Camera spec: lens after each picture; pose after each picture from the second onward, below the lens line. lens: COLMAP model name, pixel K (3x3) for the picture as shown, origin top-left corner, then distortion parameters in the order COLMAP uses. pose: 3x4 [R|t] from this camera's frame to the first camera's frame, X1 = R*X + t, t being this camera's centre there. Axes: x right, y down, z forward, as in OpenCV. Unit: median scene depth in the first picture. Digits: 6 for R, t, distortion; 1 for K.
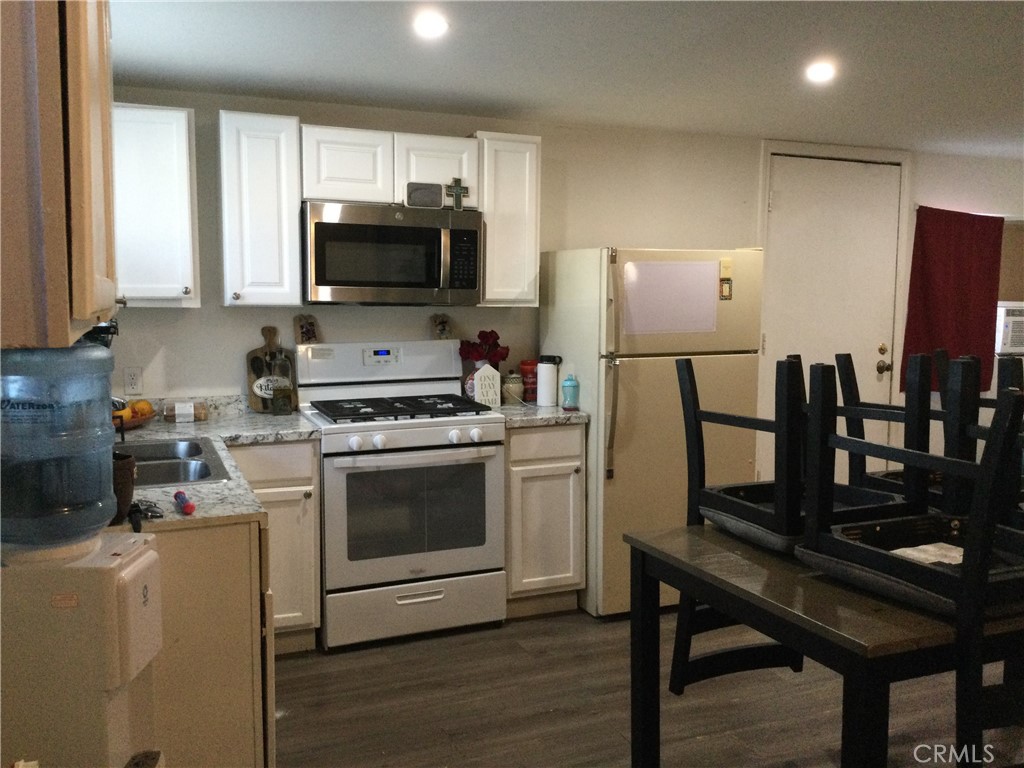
lens RADIAL K [[948.9, 0, 507.8], [0, 948.9, 388.5], [0, 0, 1]] dist [0.119046, -0.247278]
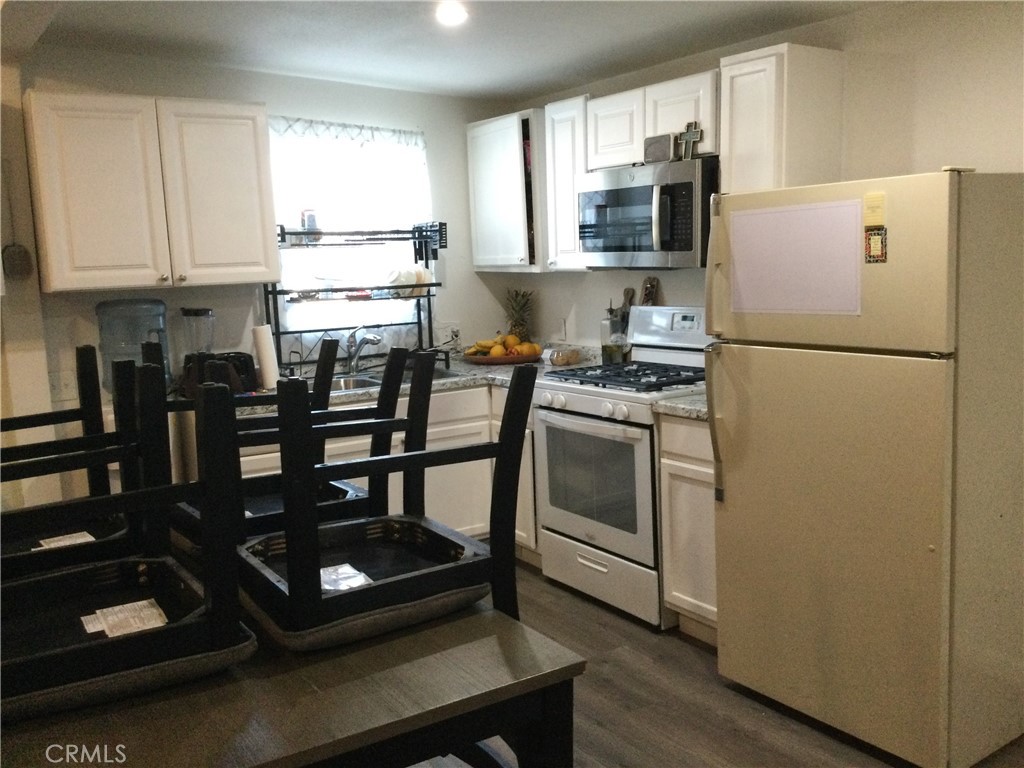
lens RADIAL K [[948.9, 0, 507.8], [0, 948.9, 388.5], [0, 0, 1]] dist [0.119046, -0.247278]
pose [[0.175748, 0.130344, -0.975768, 0.816279], [-0.064095, 0.990608, 0.120782, -0.075763], [0.982346, 0.041314, 0.182452, 0.696159]]
